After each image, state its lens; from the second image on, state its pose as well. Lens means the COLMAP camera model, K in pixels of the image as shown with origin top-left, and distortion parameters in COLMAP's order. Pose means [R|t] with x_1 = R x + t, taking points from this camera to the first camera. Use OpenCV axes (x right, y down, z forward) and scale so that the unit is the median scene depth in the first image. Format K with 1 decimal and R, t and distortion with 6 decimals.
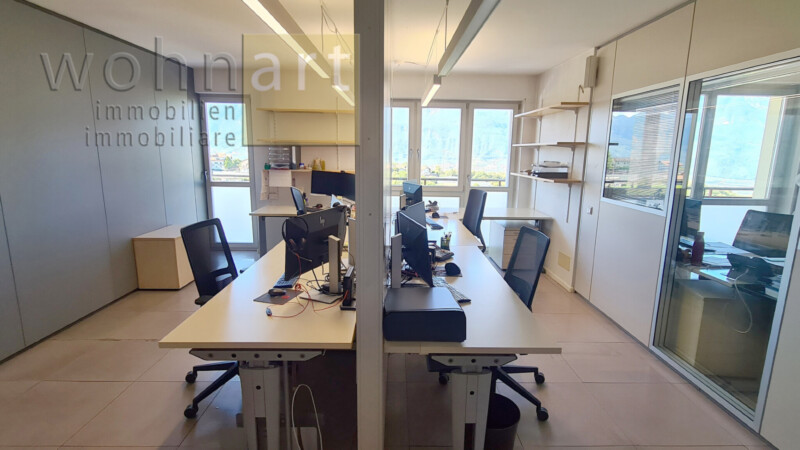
lens RADIAL K [[408.6, 0, 405.3], [0, 408.6, 227.3], [0, 0, 1]] dist [0.003657, 0.000045]
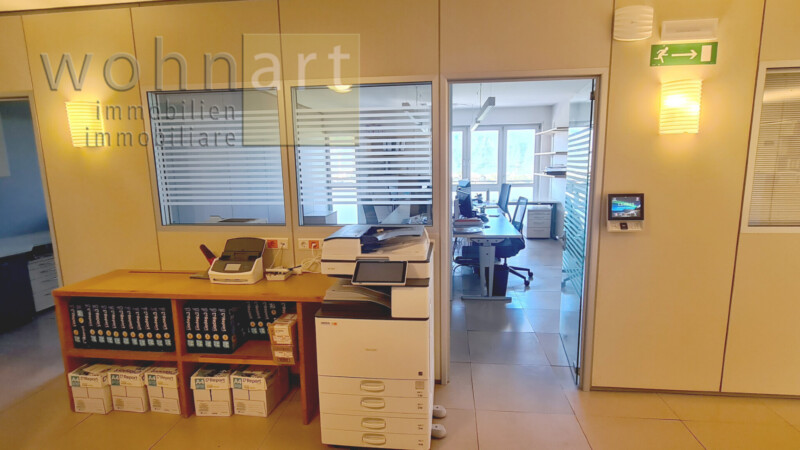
lens RADIAL K [[408.6, 0, 405.3], [0, 408.6, 227.3], [0, 0, 1]] dist [0.003657, 0.000045]
pose [[0.990920, -0.014210, -0.133698, -0.001689], [0.011313, 0.999685, -0.022405, 0.082911], [0.133974, 0.020689, 0.990769, -0.477176]]
